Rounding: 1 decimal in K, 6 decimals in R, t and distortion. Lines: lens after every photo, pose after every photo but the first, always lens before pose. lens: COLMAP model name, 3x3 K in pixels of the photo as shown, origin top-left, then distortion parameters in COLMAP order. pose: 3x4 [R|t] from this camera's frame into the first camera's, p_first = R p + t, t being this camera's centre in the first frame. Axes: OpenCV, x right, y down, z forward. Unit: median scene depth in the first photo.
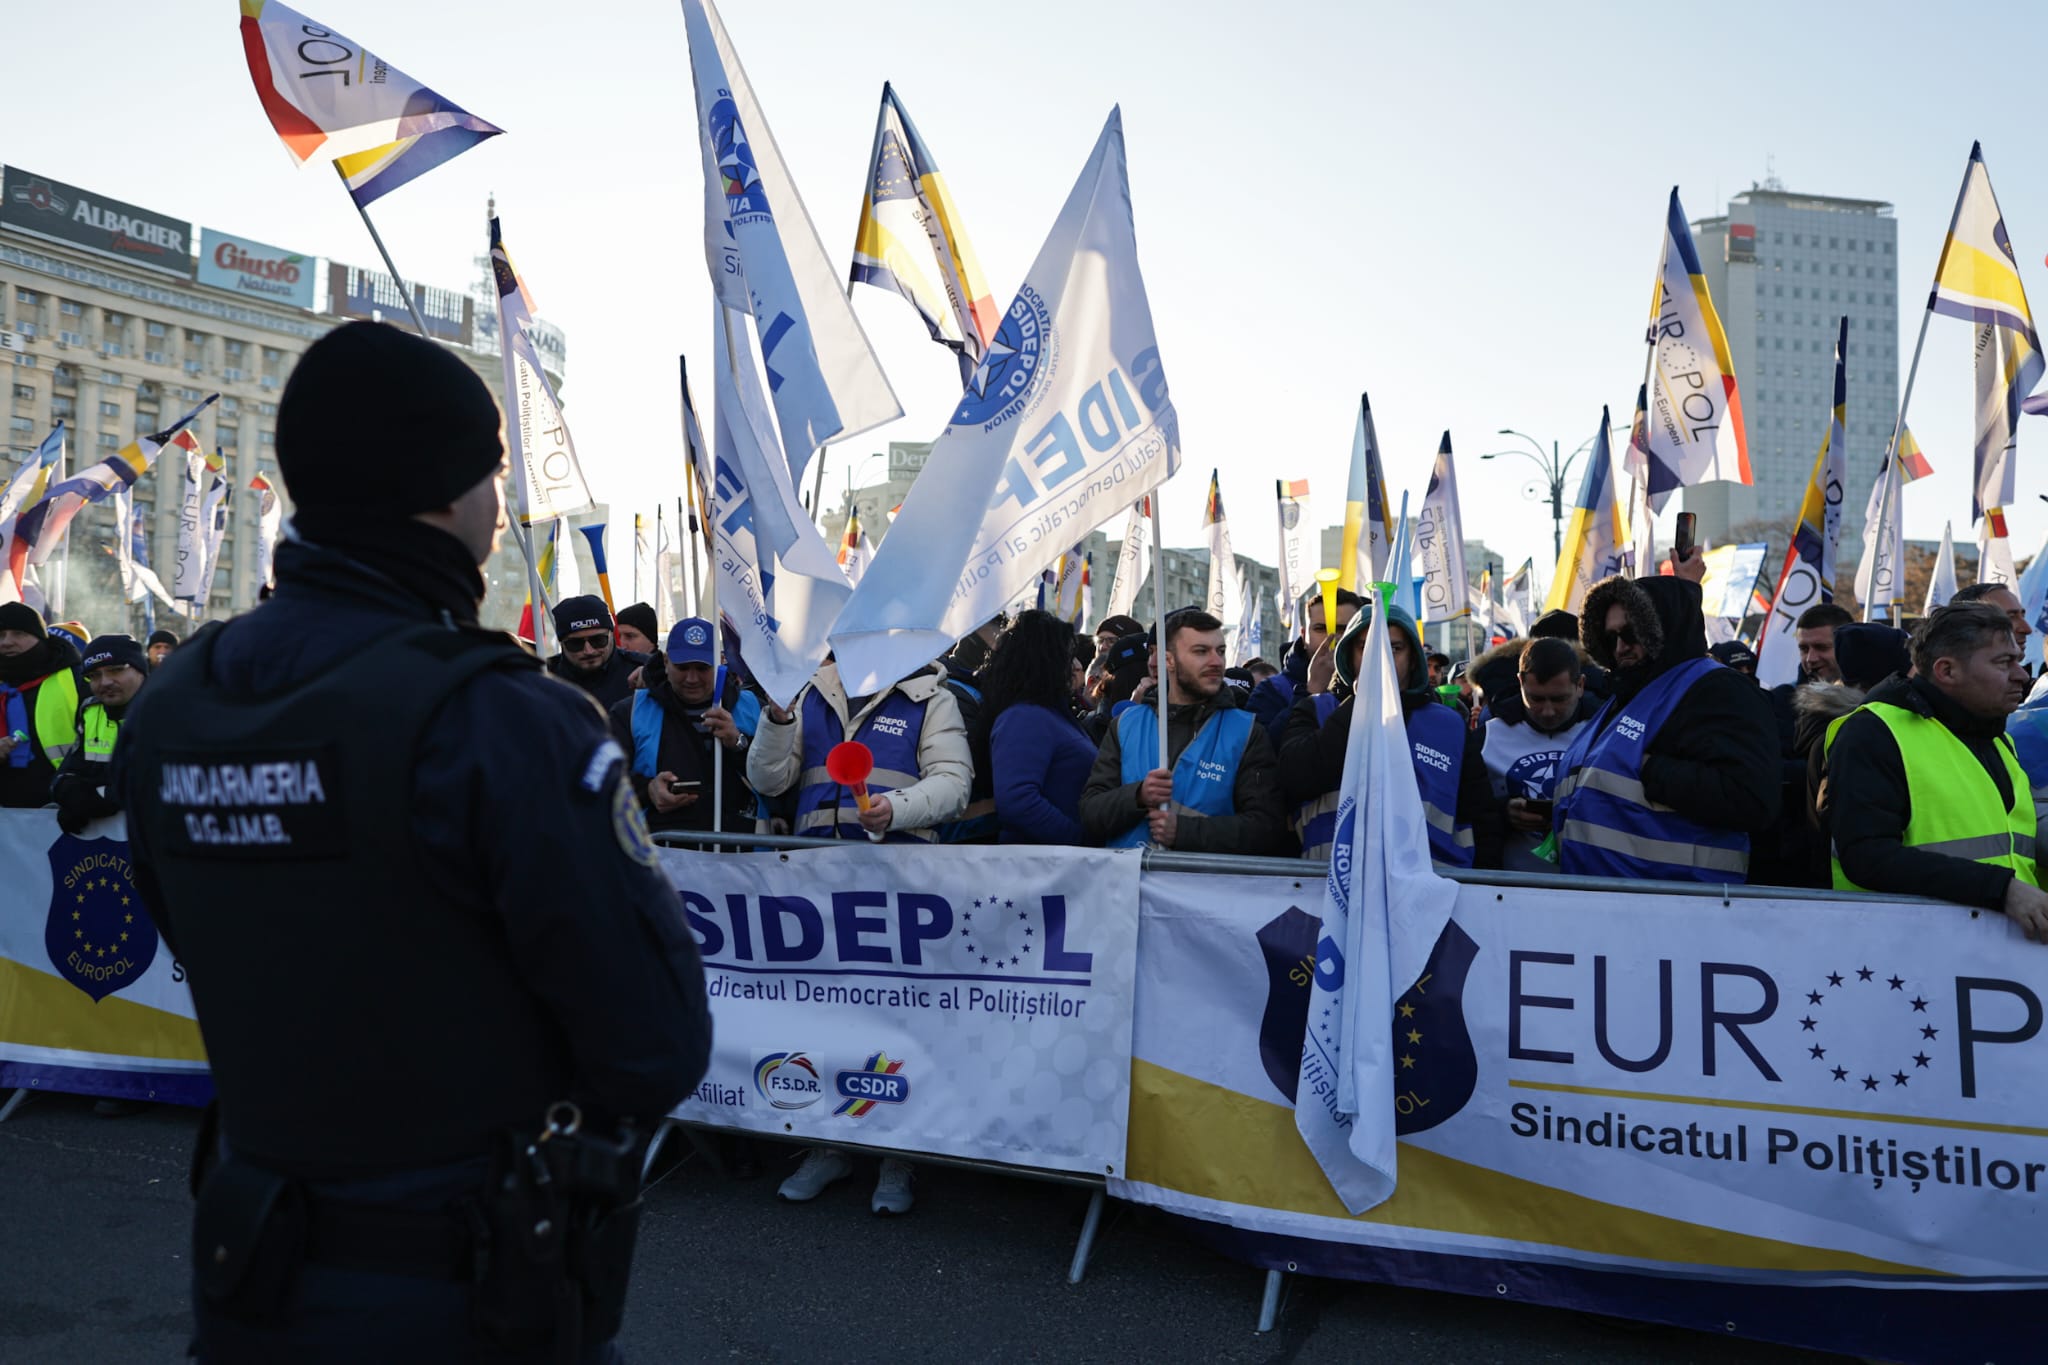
lens RADIAL K [[1466.6, 0, 1025.8], [0, 1466.6, 687.1], [0, 0, 1]] dist [-0.000321, 0.003250]
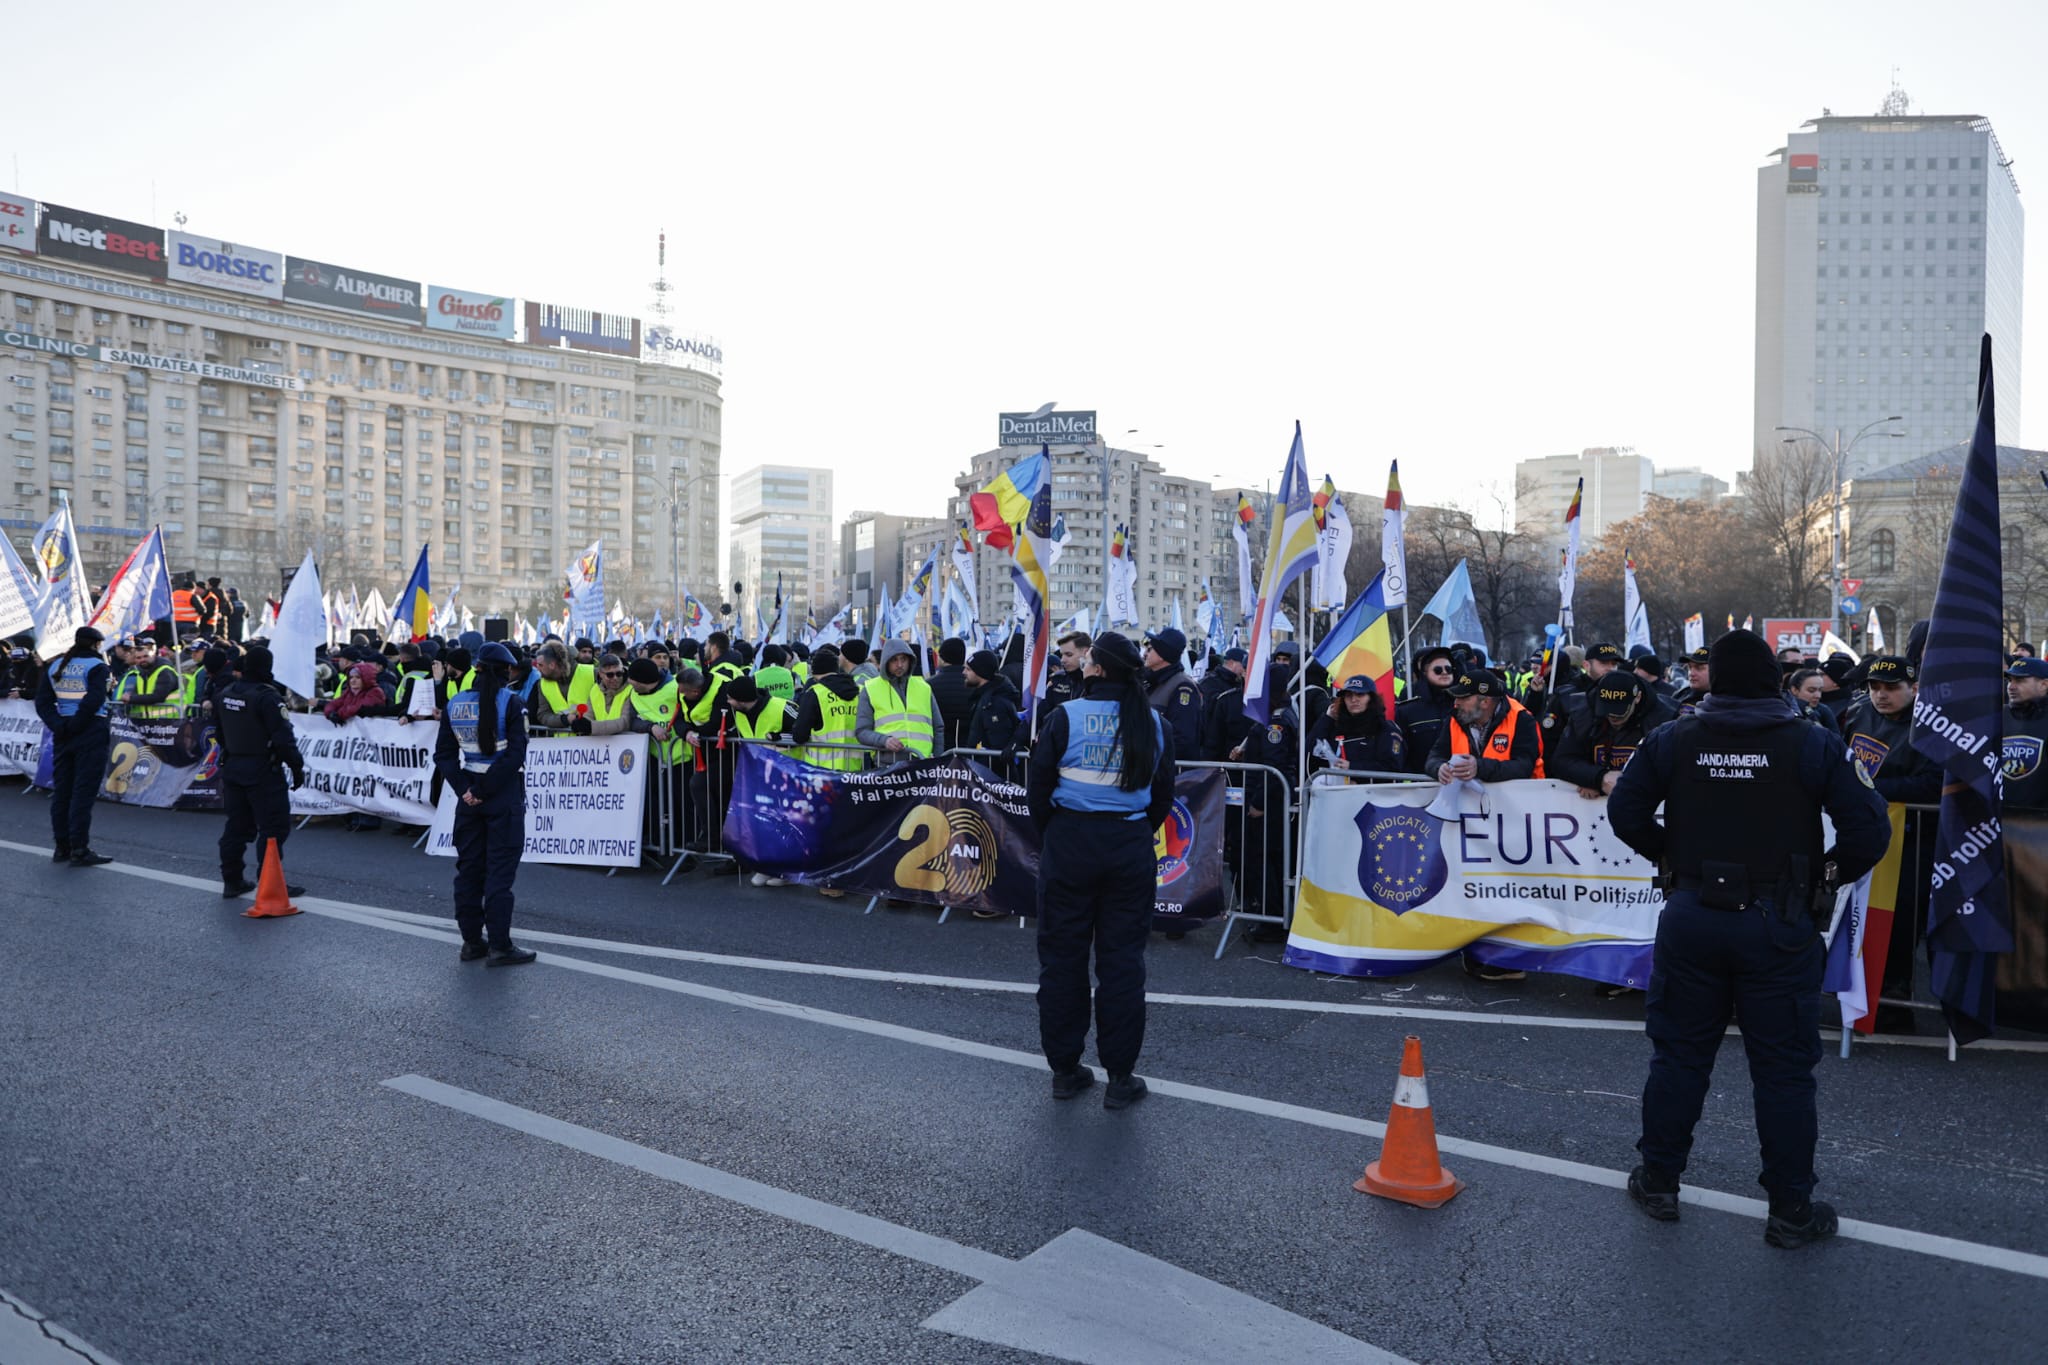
lens RADIAL K [[1466.6, 0, 1021.8], [0, 1466.6, 678.6], [0, 0, 1]] dist [-0.000321, 0.003250]
pose [[0.967907, -0.004607, -0.251265, 0.278632], [0.013767, 0.999303, 0.034708, 0.001224], [0.250929, -0.037053, 0.967296, -0.150193]]
